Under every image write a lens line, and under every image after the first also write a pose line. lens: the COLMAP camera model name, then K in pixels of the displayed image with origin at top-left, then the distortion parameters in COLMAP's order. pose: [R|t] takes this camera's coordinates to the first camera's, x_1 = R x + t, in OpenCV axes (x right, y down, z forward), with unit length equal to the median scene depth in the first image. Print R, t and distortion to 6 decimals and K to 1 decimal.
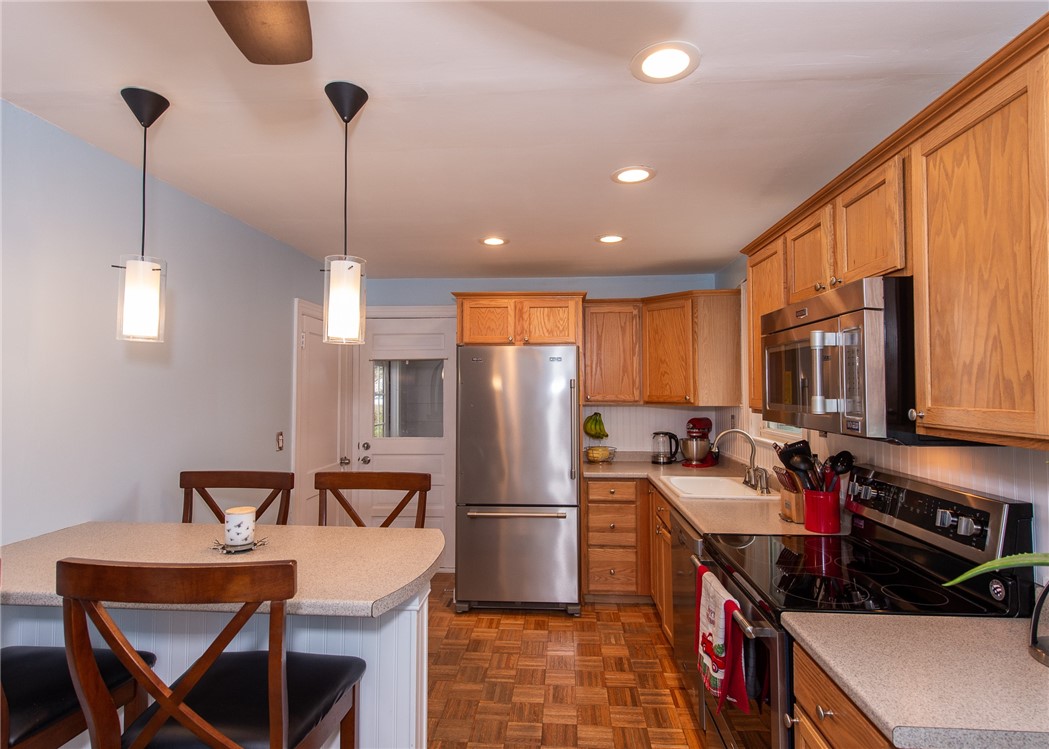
lens RADIAL K [[548.2, 0, 527.6], [0, 548.2, 373.0], [0, 0, 1]] dist [0.001345, -0.000457]
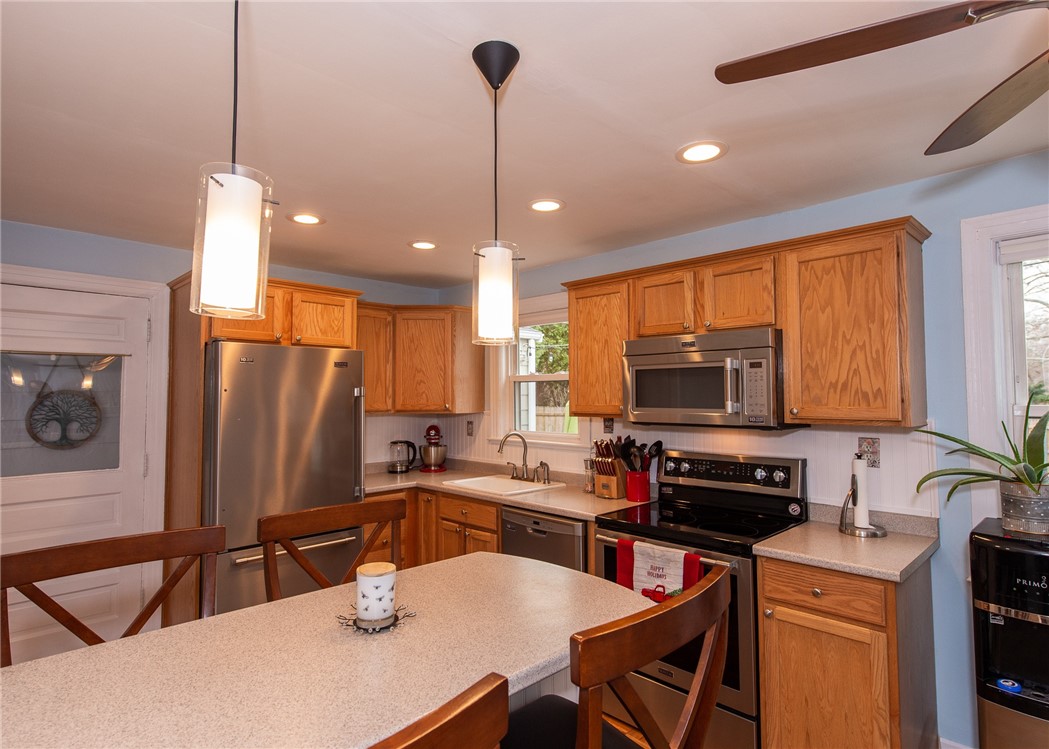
lens RADIAL K [[562.2, 0, 525.5], [0, 562.2, 370.8], [0, 0, 1]] dist [0.001320, -0.001323]
pose [[0.664368, 0.035689, 0.746553, -0.660099], [-0.020426, 0.999353, -0.029597, 0.010403], [-0.747127, 0.004414, 0.664667, 0.260975]]
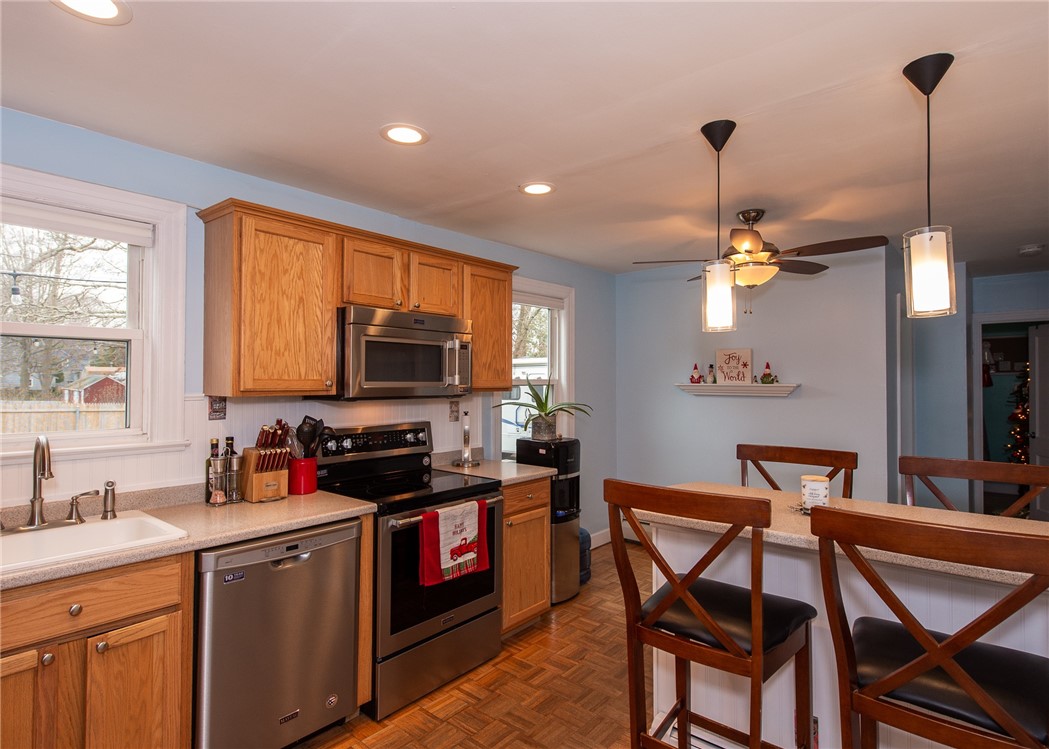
lens RADIAL K [[562.2, 0, 525.5], [0, 562.2, 370.8], [0, 0, 1]] dist [0.001320, -0.001323]
pose [[-0.805952, 0.010244, 0.591892, -0.507987], [-0.018047, 0.998960, -0.041863, 0.067296], [-0.591706, -0.044422, -0.804929, 1.576390]]
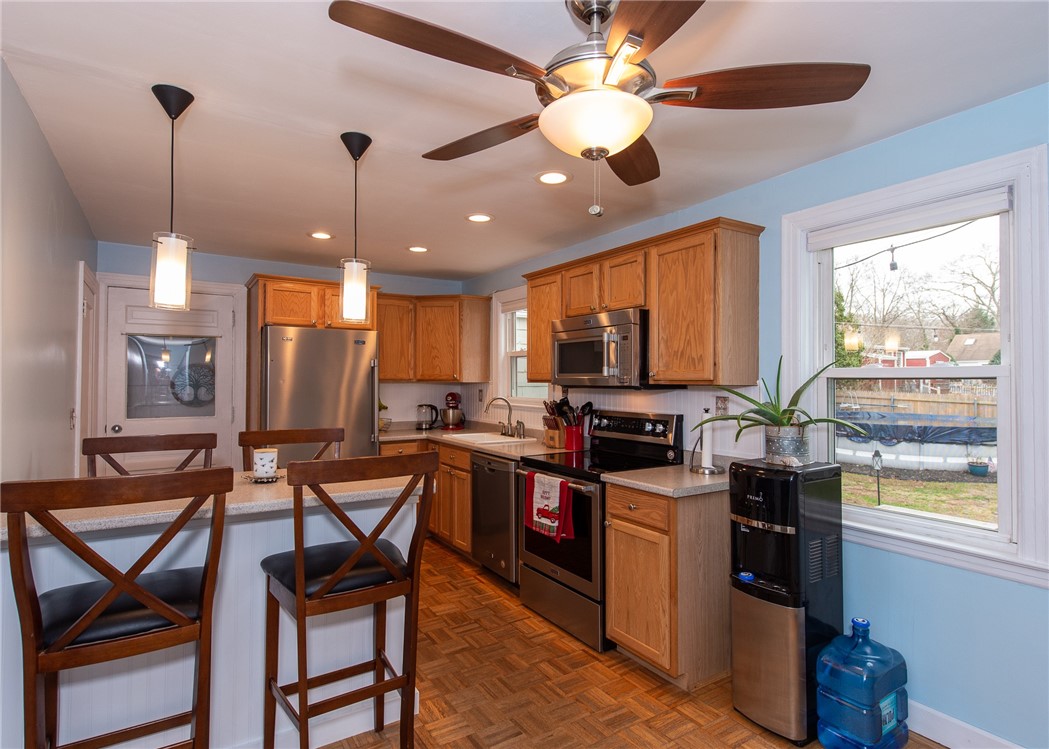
lens RADIAL K [[548.2, 0, 527.6], [0, 548.2, 373.0], [0, 0, 1]] dist [0.001345, -0.000457]
pose [[0.803712, 0.012596, 0.594885, -0.551880], [-0.022291, 0.999711, 0.008948, 0.035192], [-0.594600, -0.020452, 0.803761, -0.252778]]
